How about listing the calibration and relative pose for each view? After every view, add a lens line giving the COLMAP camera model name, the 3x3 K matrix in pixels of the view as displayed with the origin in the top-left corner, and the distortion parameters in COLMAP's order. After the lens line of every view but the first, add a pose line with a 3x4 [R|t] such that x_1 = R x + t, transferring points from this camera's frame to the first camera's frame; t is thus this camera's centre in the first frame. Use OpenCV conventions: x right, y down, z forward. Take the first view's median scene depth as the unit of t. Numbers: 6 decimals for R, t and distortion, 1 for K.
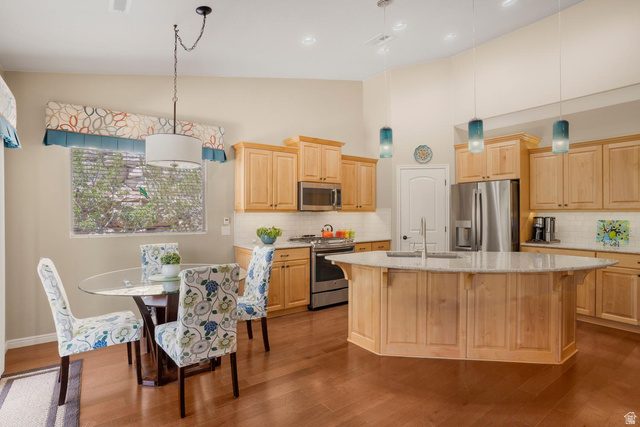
lens RADIAL K [[318.0, 0, 316.7], [0, 318.0, 211.0], [0, 0, 1]] dist [-0.045051, 0.015656]
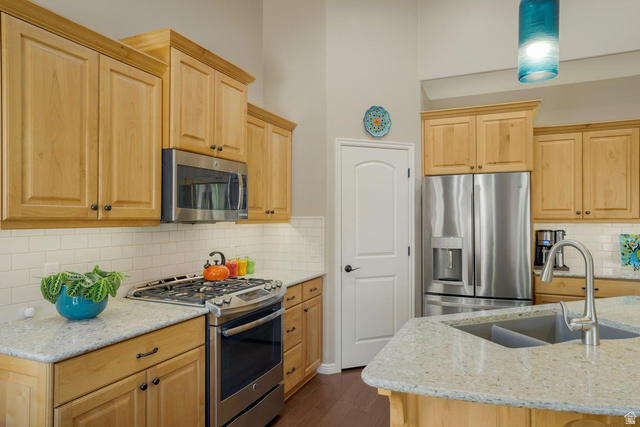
lens RADIAL K [[411.8, 0, 316.9], [0, 411.8, 213.9], [0, 0, 1]] dist [-0.002101, 0.009556]
pose [[0.867826, 0.006115, 0.496831, -0.157004], [-0.002066, 0.999960, -0.008699, -0.007181], [-0.496864, 0.006523, 0.867804, 0.492885]]
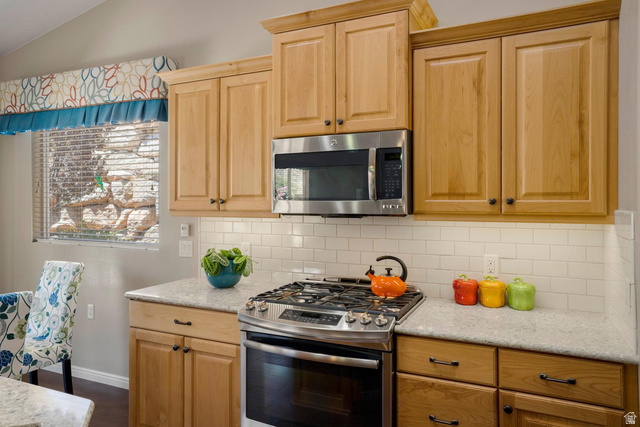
lens RADIAL K [[445.8, 0, 344.6], [0, 445.8, 213.8], [0, 0, 1]] dist [0.015300, 0.000370]
pose [[0.501810, 0.009279, -0.864928, 0.492710], [-0.010609, 0.999933, 0.004572, -0.005150], [0.864913, 0.006881, 0.501875, 0.852487]]
